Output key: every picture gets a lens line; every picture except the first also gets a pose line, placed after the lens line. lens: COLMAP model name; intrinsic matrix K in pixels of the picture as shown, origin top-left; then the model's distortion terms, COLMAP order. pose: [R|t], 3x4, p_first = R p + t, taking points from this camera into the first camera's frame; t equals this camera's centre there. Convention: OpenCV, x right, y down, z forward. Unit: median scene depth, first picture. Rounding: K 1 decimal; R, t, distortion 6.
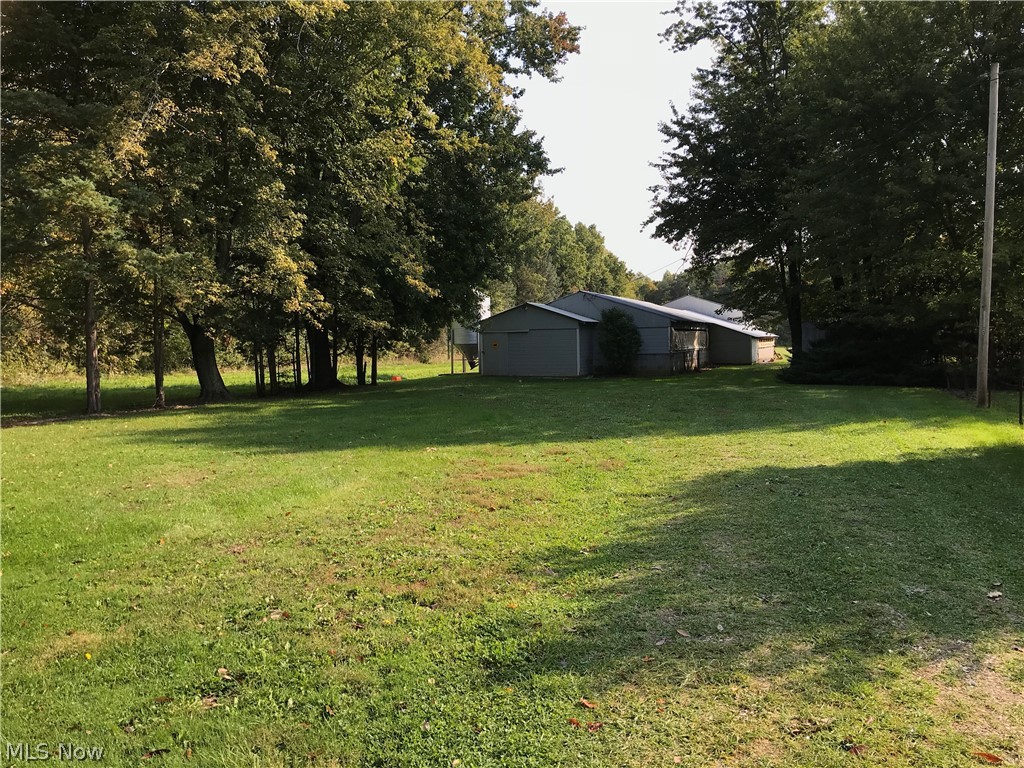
lens RADIAL K [[803.7, 0, 512.0], [0, 803.7, 384.0], [0, 0, 1]] dist [0.022984, -0.051553]
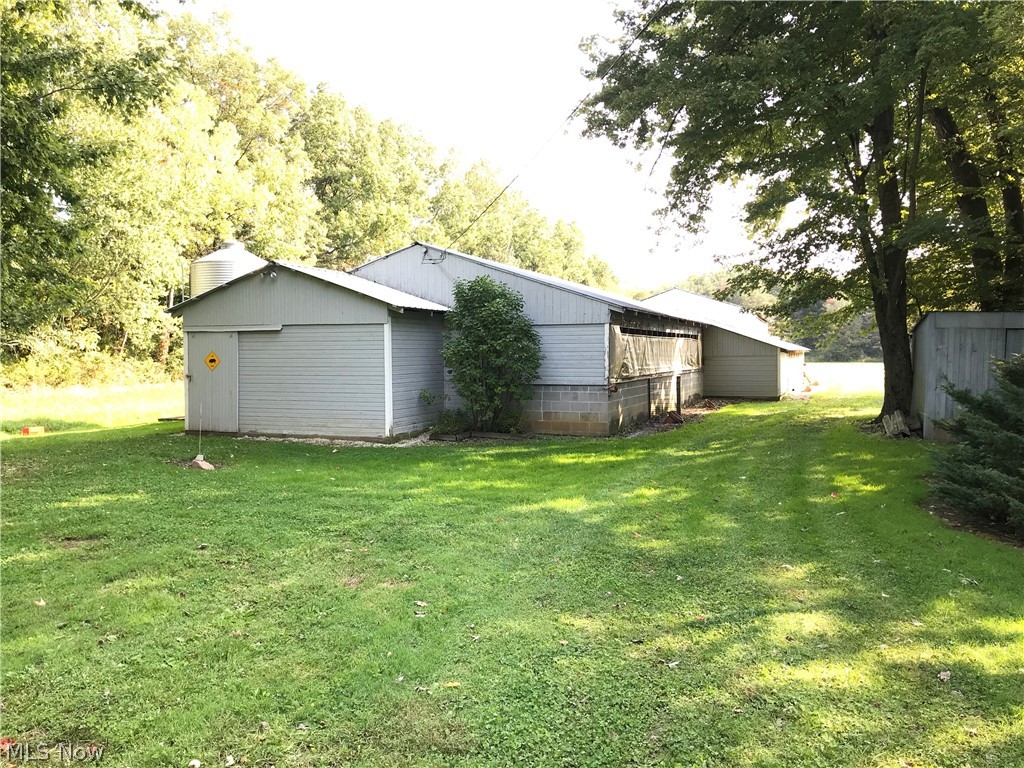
lens RADIAL K [[803.7, 0, 512.0], [0, 803.7, 384.0], [0, 0, 1]] dist [0.022984, -0.051553]
pose [[0.999914, 0.009416, 0.009093, 0.131937], [-0.009333, 0.999915, -0.009082, -0.032009], [-0.009178, 0.008996, 0.999917, 0.535249]]
